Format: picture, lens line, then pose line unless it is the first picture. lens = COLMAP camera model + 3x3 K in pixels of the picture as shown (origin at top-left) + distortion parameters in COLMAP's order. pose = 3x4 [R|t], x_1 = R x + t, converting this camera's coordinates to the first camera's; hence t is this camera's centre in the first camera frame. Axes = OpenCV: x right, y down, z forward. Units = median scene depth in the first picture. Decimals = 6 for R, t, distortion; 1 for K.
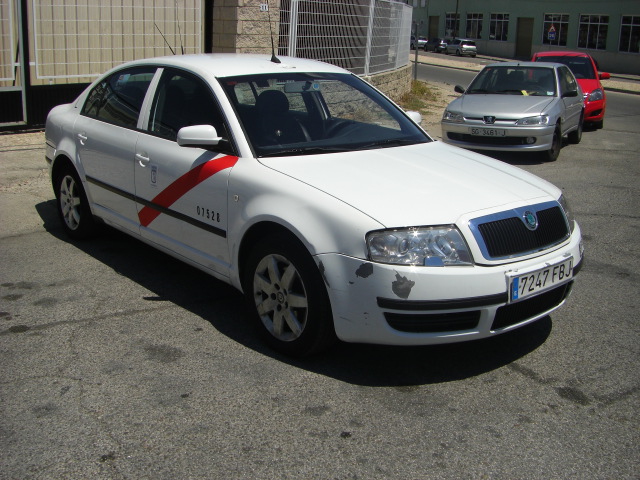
lens RADIAL K [[726.9, 0, 320.0], [0, 726.9, 240.0], [0, 0, 1]] dist [-0.216446, 0.223590]
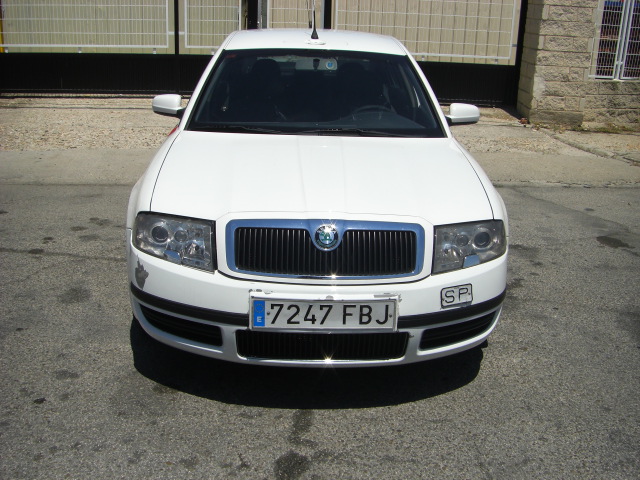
lens RADIAL K [[726.9, 0, 320.0], [0, 726.9, 240.0], [0, 0, 1]] dist [-0.216446, 0.223590]
pose [[0.790035, 0.193716, -0.581652, 0.755843], [-0.183944, 0.979953, 0.076524, -0.085408], [0.584816, 0.046535, 0.809830, 0.357509]]
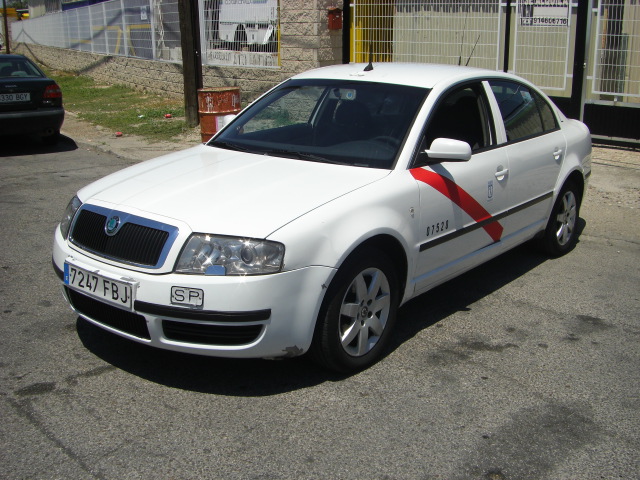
lens RADIAL K [[726.9, 0, 320.0], [0, 726.9, 240.0], [0, 0, 1]] dist [-0.216446, 0.223590]
pose [[0.204432, 0.247174, -0.947160, 1.283242], [-0.280170, 0.941891, 0.185328, -0.269048], [0.937930, 0.227479, 0.261803, 1.022153]]
